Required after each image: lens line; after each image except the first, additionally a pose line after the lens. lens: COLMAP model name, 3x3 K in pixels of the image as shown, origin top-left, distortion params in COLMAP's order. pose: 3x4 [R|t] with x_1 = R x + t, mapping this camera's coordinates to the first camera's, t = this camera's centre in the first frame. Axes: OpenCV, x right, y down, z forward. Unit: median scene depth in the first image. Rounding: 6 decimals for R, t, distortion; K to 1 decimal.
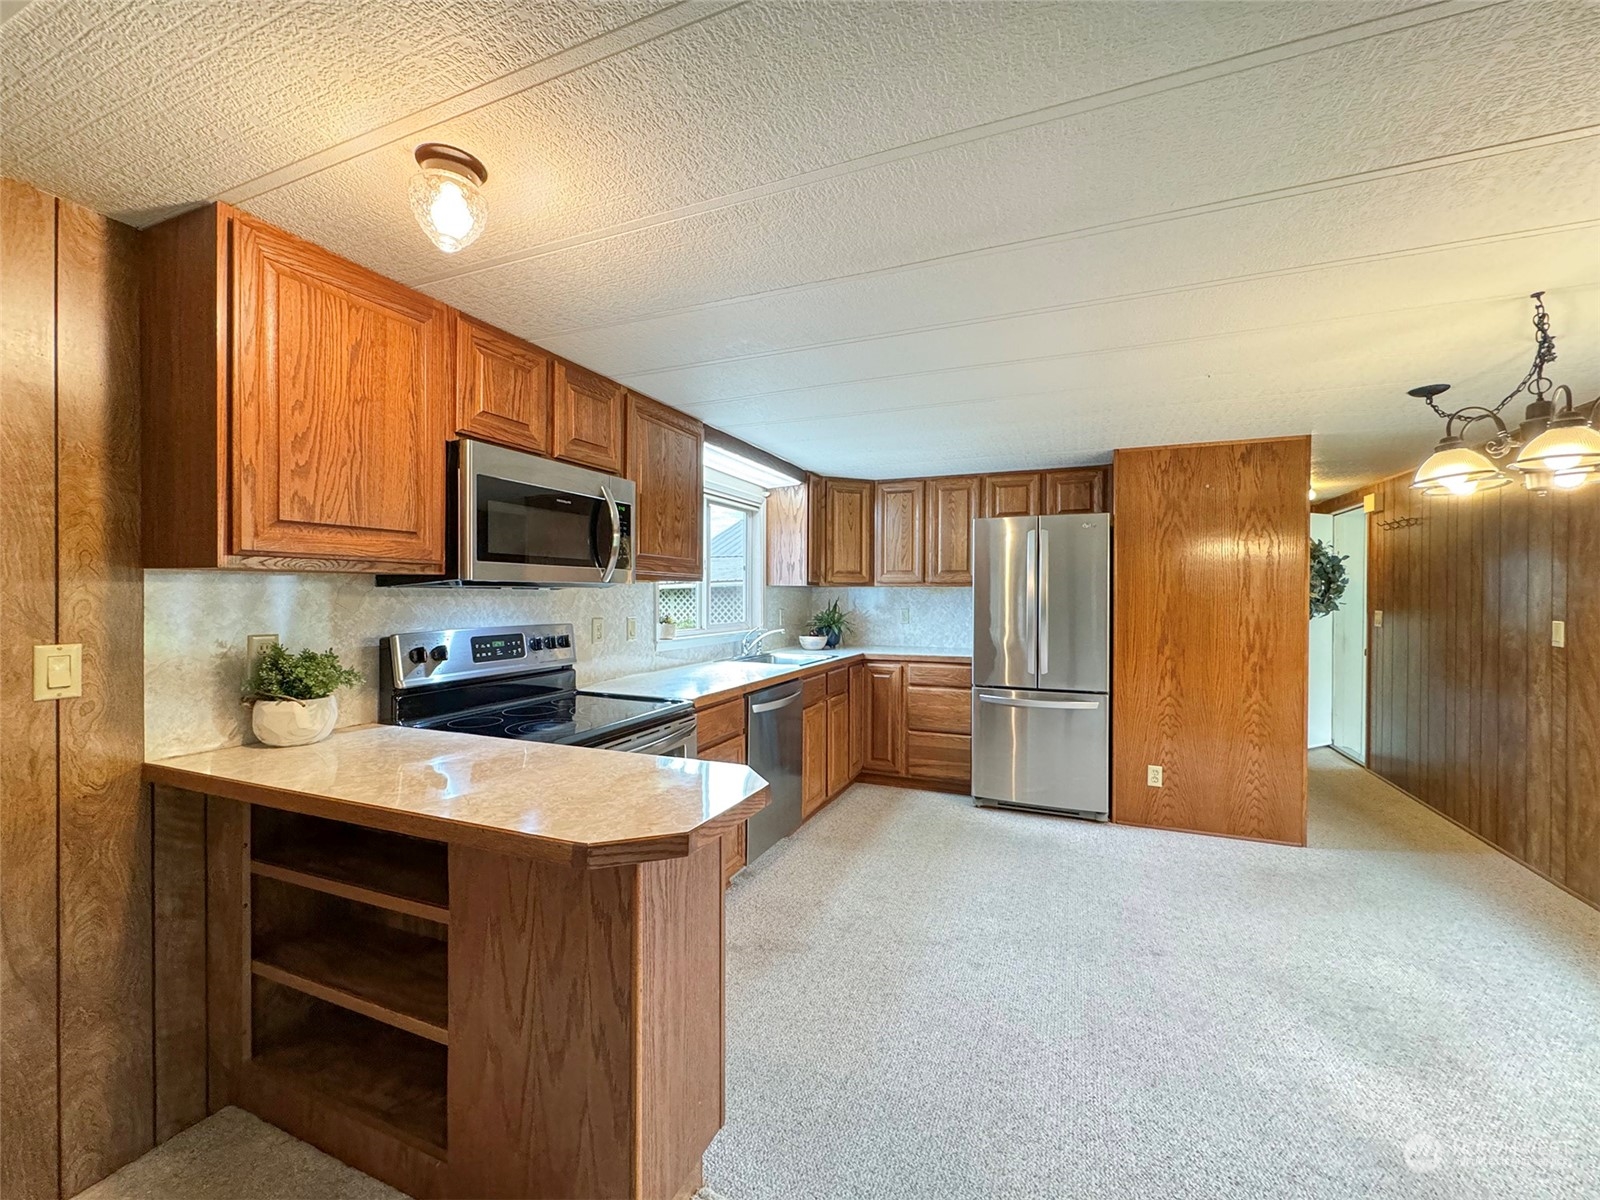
lens RADIAL K [[651.8, 0, 800.0], [0, 651.8, 600.0], [0, 0, 1]] dist [-0.000866, -0.000302]
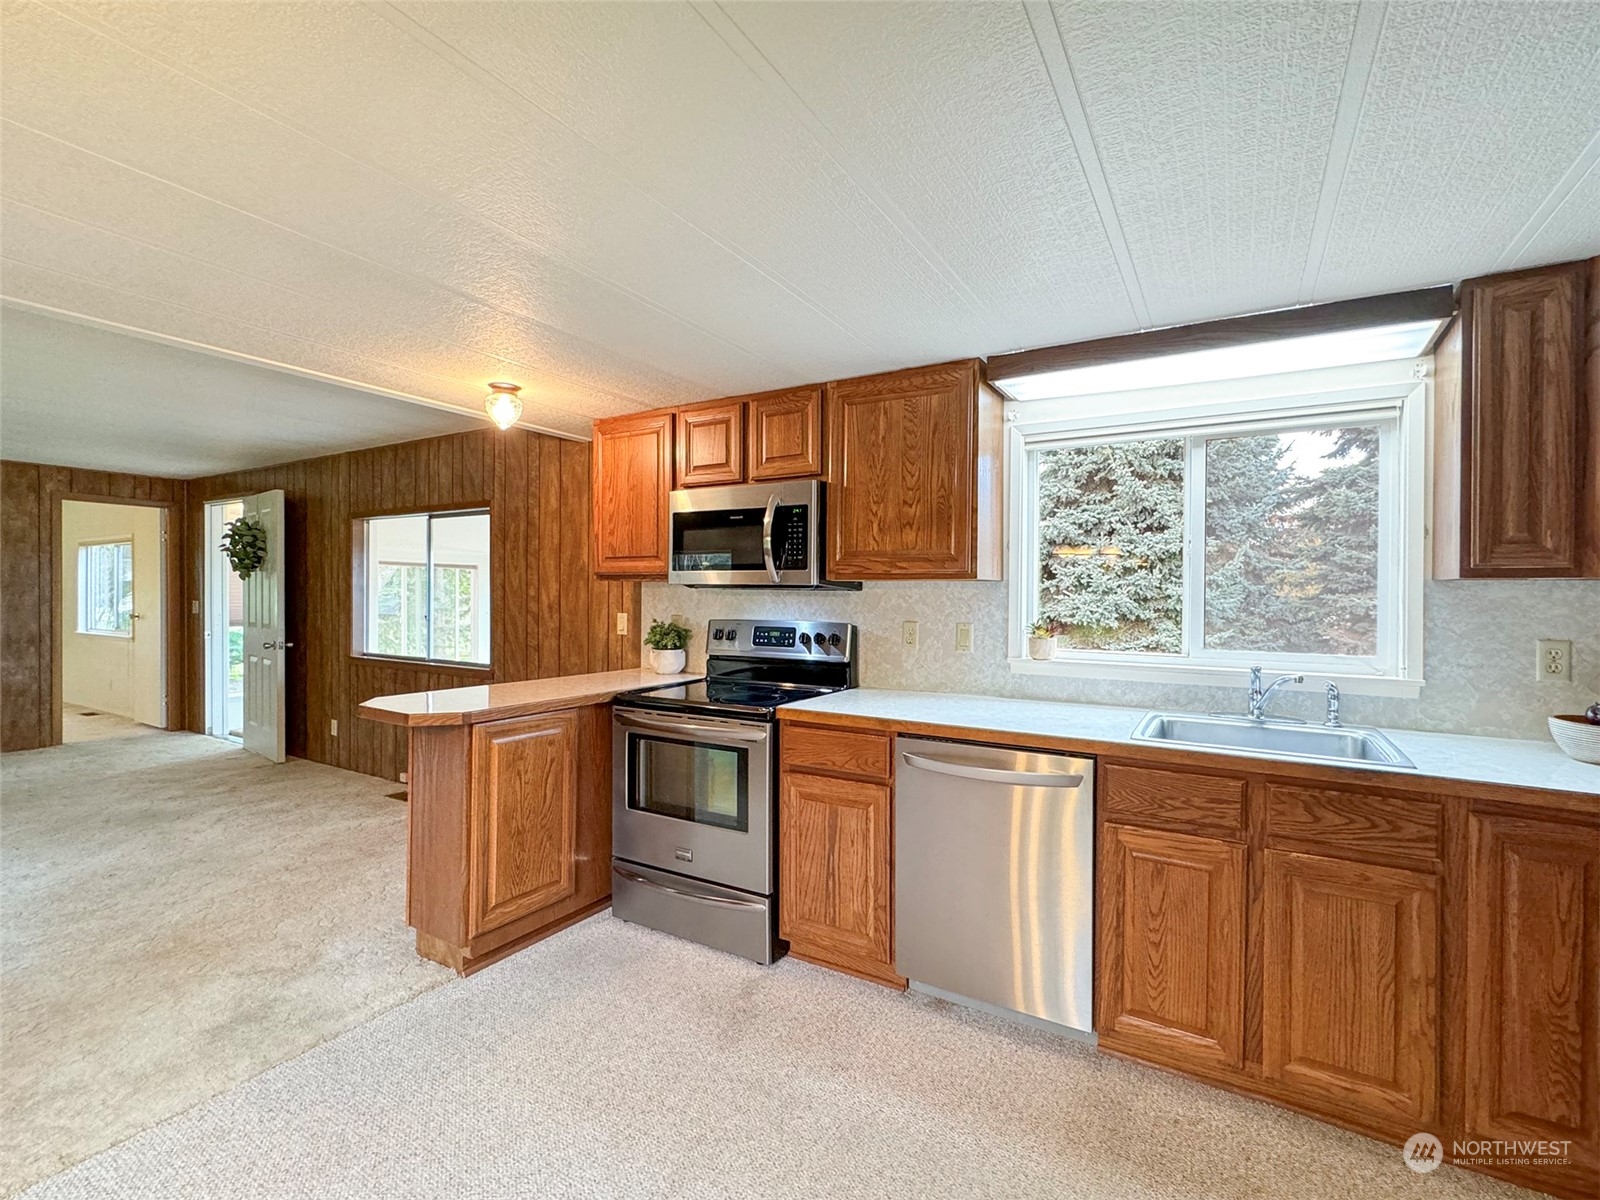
lens RADIAL K [[651.8, 0, 800.0], [0, 651.8, 600.0], [0, 0, 1]] dist [-0.000866, -0.000302]
pose [[-0.098078, 0.009237, -0.995136, 0.781734], [-0.016240, 0.999809, 0.010881, -0.012479], [0.995046, 0.017228, -0.097910, 1.165400]]
